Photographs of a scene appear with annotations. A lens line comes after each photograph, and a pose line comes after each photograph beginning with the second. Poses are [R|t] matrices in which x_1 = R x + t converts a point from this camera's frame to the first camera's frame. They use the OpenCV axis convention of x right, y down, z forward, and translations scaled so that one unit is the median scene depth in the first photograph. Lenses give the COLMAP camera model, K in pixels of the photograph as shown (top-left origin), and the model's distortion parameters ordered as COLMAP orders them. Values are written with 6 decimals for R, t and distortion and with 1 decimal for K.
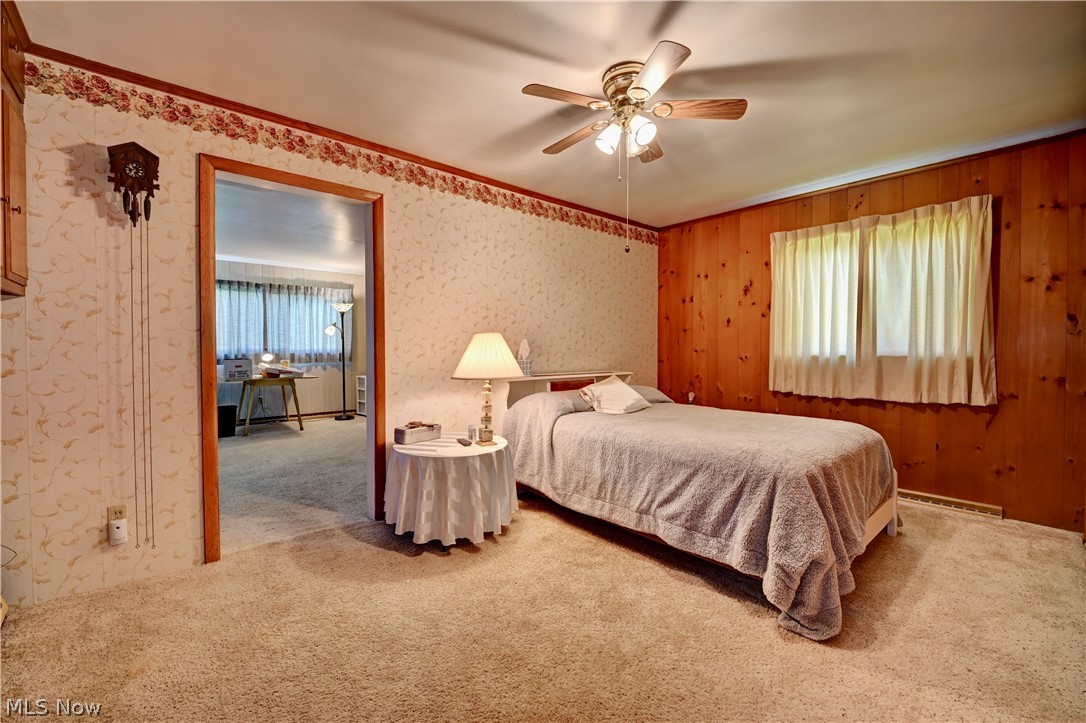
lens RADIAL K [[448.7, 0, 550.6], [0, 448.7, 361.3], [0, 0, 1]] dist [-0.010376, -0.000490]
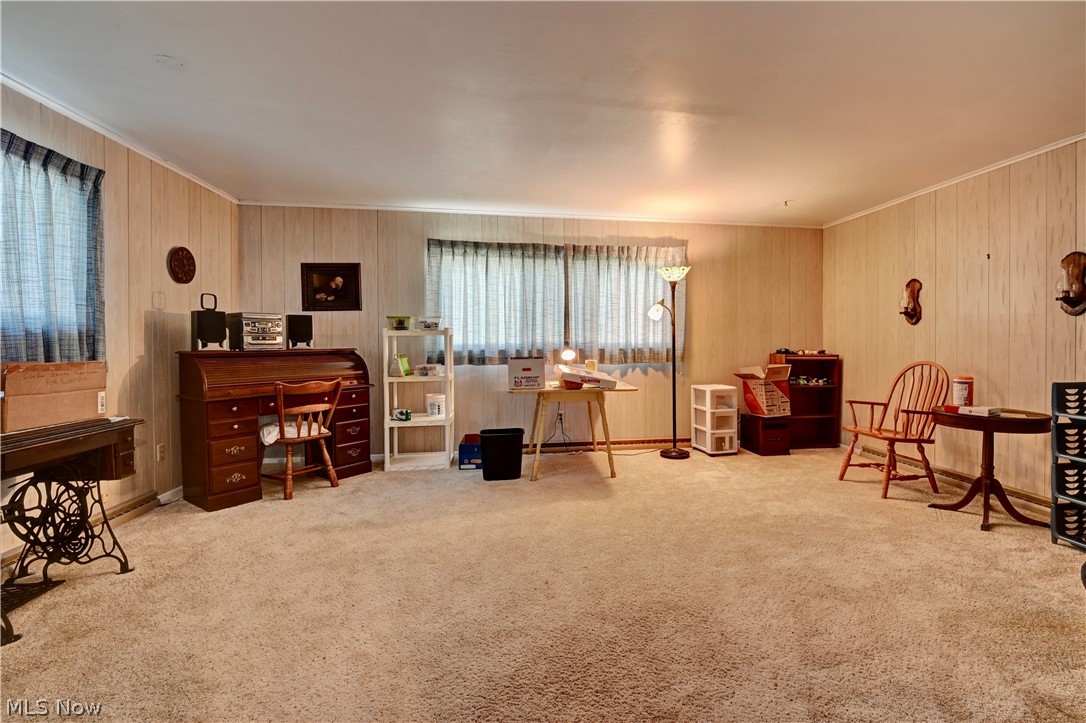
lens RADIAL K [[448.7, 0, 550.6], [0, 448.7, 361.3], [0, 0, 1]] dist [-0.010376, -0.000490]
pose [[0.800704, 0.017812, -0.598795, -0.242447], [-0.010183, 0.999818, 0.016126, -0.009354], [0.598973, -0.006815, 0.800740, 0.427170]]
